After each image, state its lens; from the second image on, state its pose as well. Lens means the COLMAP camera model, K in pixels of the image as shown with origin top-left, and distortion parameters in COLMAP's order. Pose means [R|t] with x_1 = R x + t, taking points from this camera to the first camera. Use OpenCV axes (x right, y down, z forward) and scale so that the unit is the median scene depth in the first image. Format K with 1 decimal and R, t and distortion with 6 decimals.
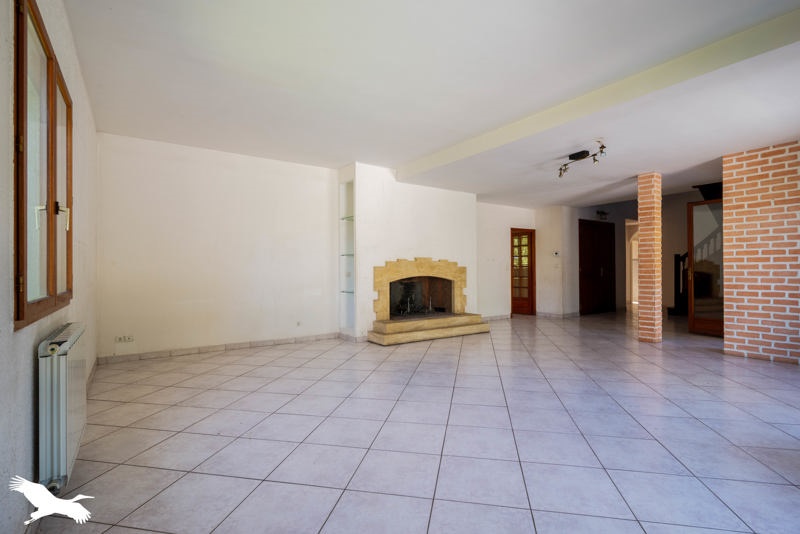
lens RADIAL K [[373.7, 0, 401.3], [0, 373.7, 262.5], [0, 0, 1]] dist [0.000619, -0.000038]
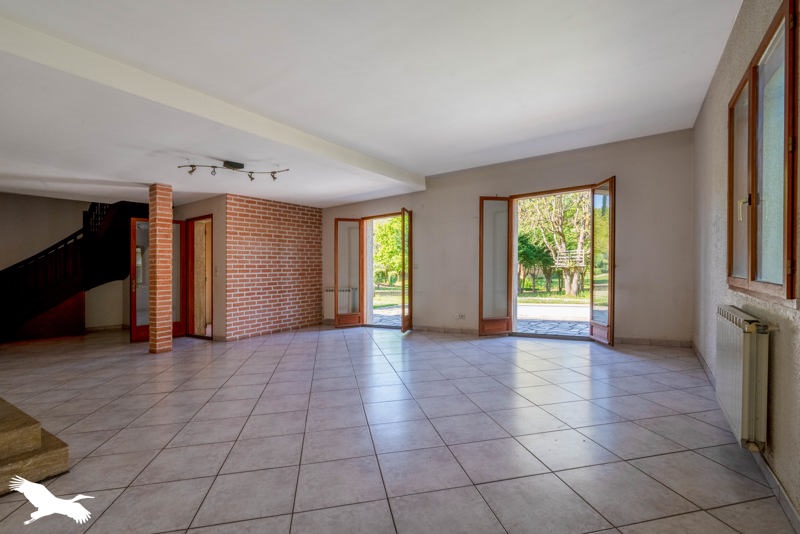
lens RADIAL K [[373.7, 0, 400.0], [0, 373.7, 274.7], [0, 0, 1]] dist [0.000619, -0.000038]
pose [[-0.368641, 0.014758, 0.929455, -0.634387], [0.008265, 0.999886, -0.012598, 0.029685], [-0.929535, 0.003037, -0.368721, 0.947796]]
